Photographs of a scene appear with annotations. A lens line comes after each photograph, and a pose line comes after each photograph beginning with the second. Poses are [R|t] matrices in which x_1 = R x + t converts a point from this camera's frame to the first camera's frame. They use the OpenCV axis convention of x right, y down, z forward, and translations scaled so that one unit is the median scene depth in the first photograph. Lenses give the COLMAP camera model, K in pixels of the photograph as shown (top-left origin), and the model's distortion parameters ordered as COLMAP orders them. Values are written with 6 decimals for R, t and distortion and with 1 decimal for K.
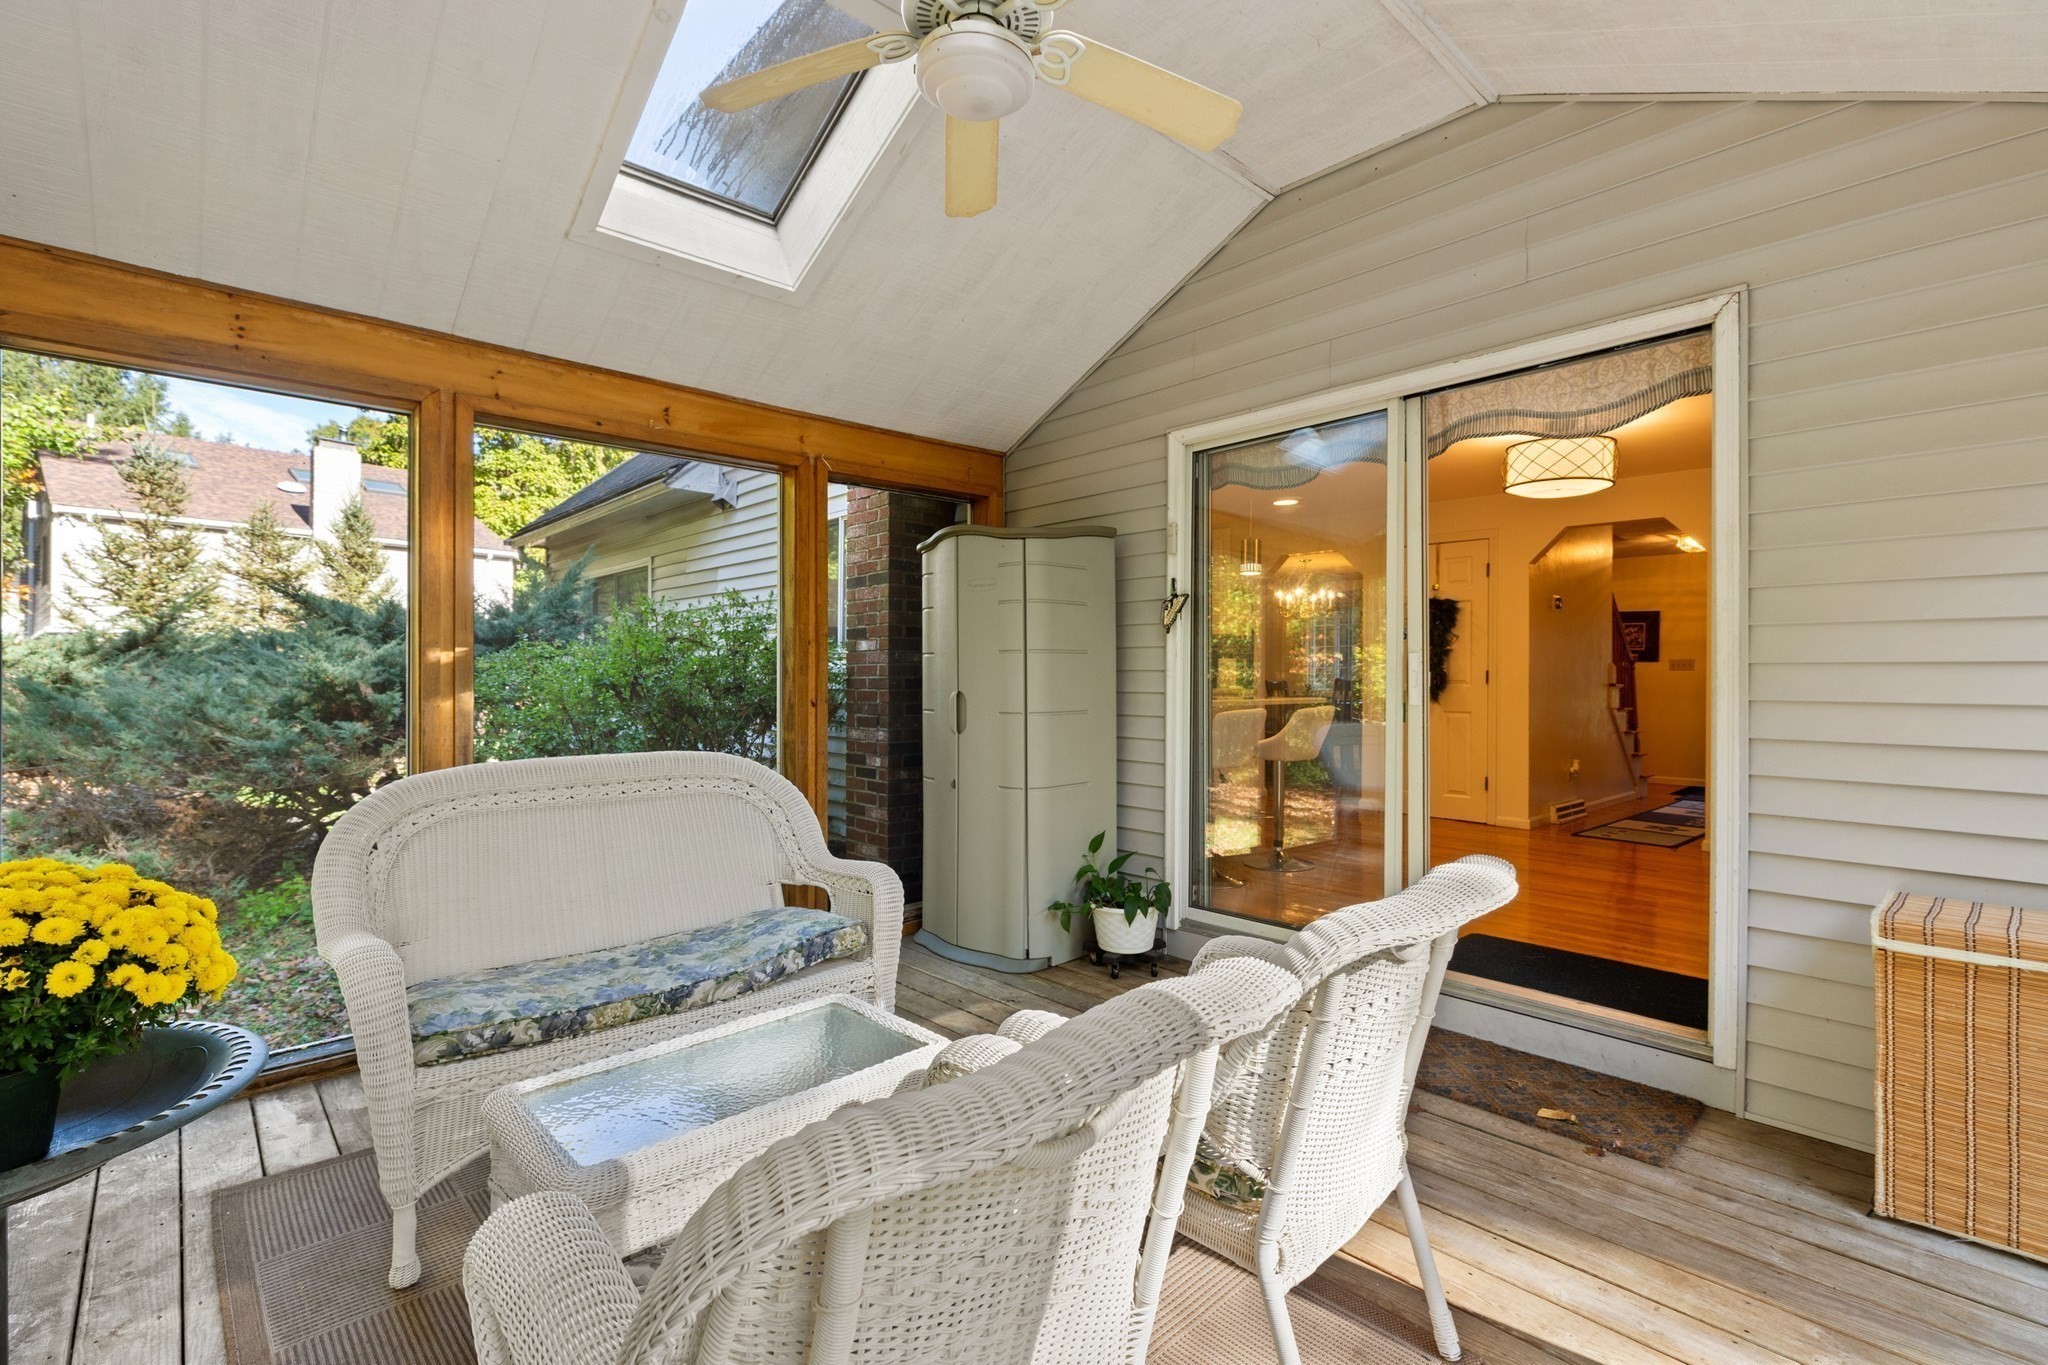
lens RADIAL K [[919.1, 0, 1024.8], [0, 919.1, 681.5], [0, 0, 1]] dist [0.004091, -0.000333]
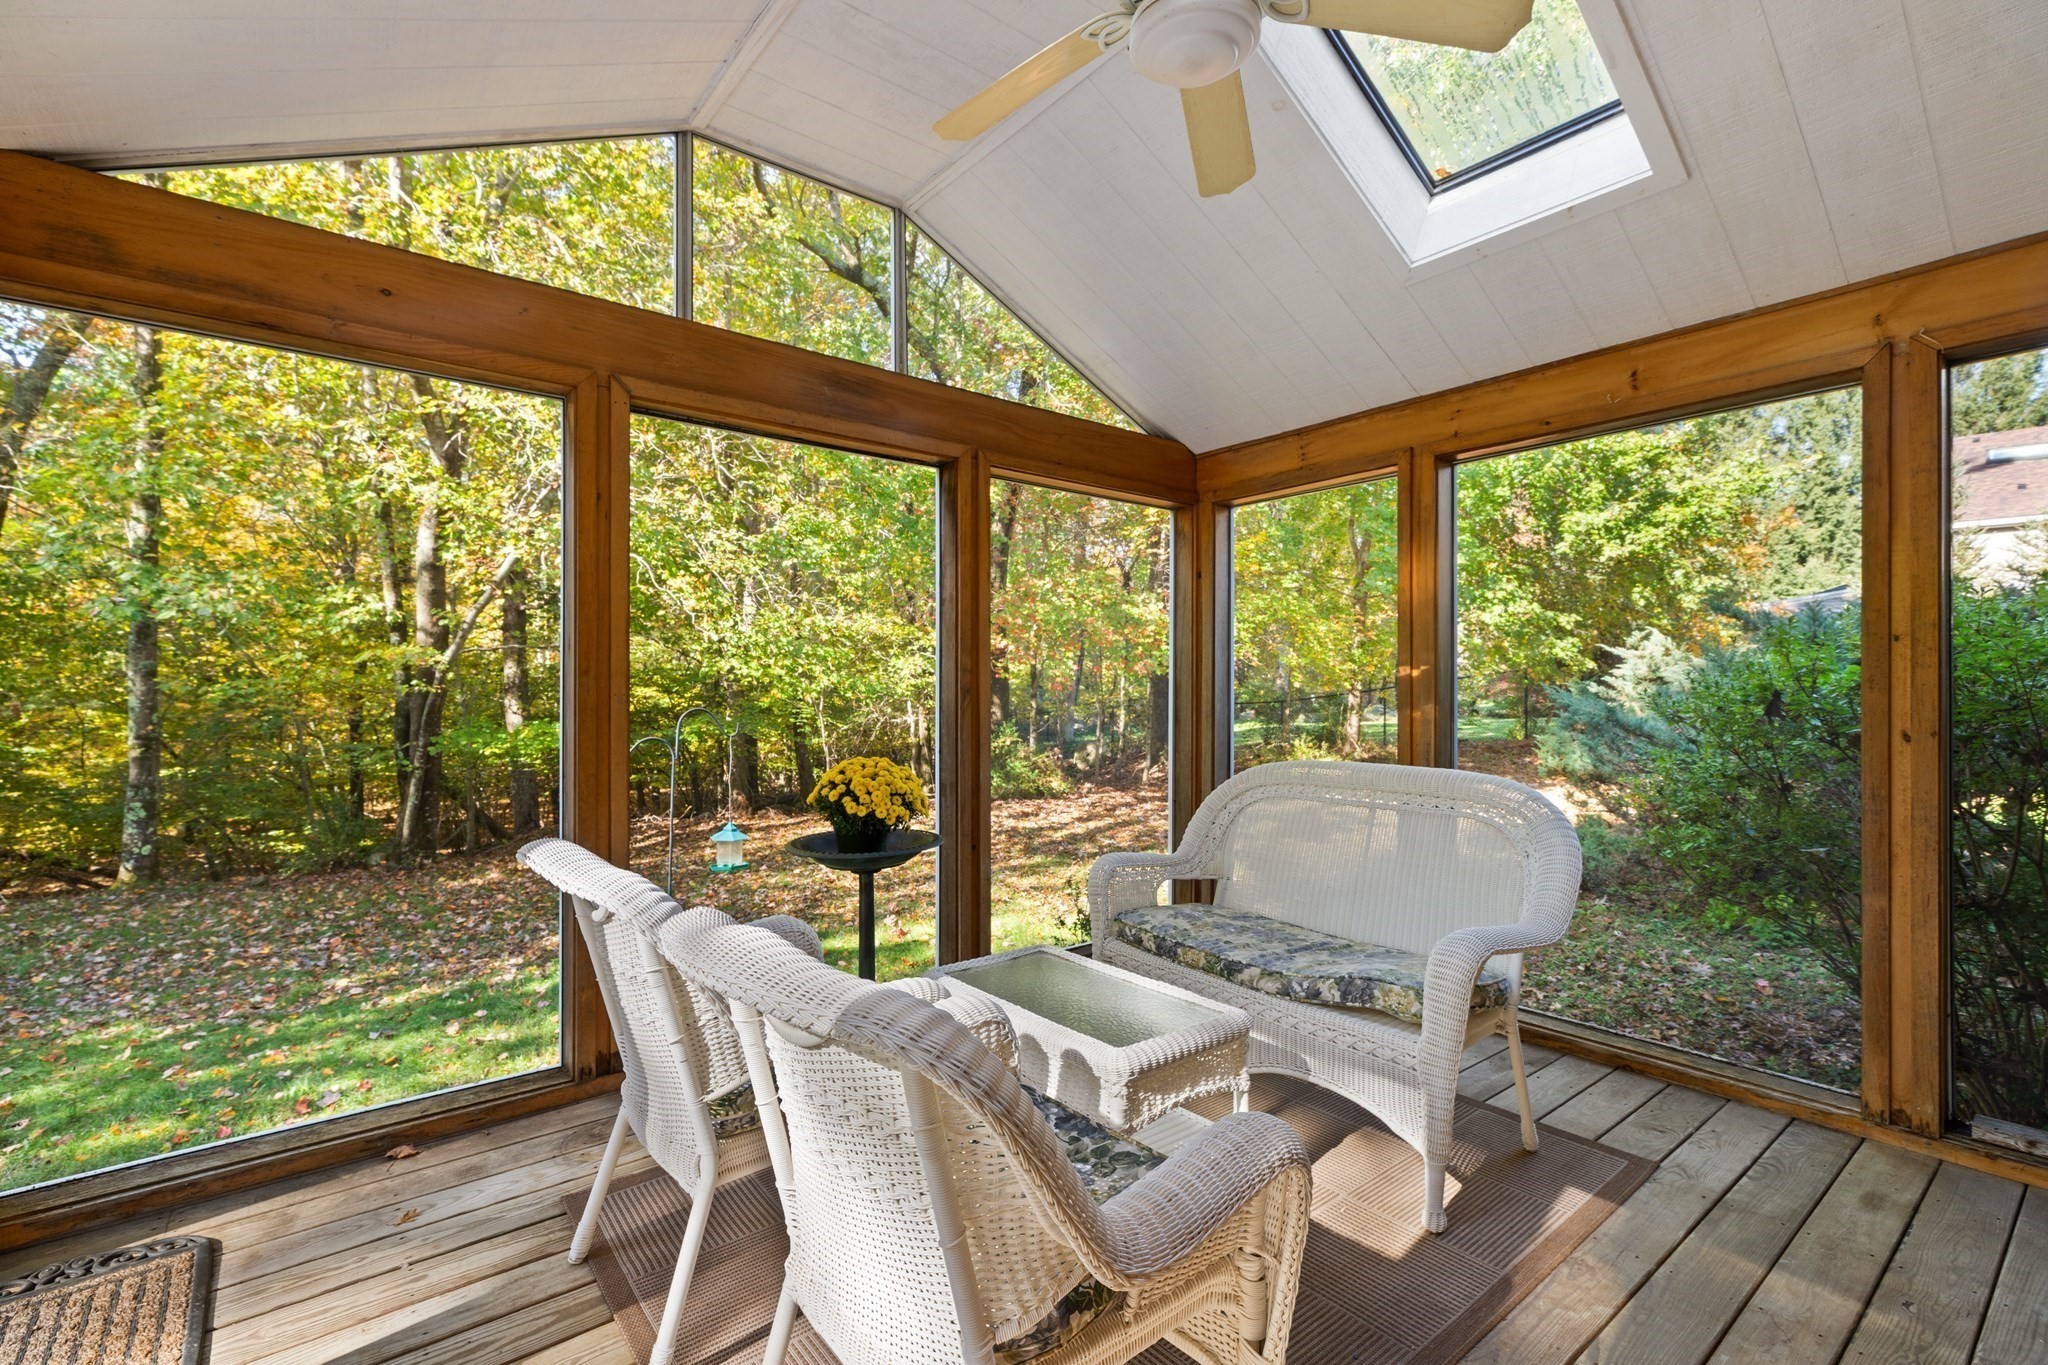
lens RADIAL K [[919.1, 0, 1025.8], [0, 919.1, 681.6], [0, 0, 1]] dist [0.004091, -0.000333]
pose [[-0.081937, -0.004724, -0.996626, 0.717746], [-0.008828, 0.999953, -0.004014, -0.009735], [0.996598, 0.008469, -0.081974, 0.750754]]
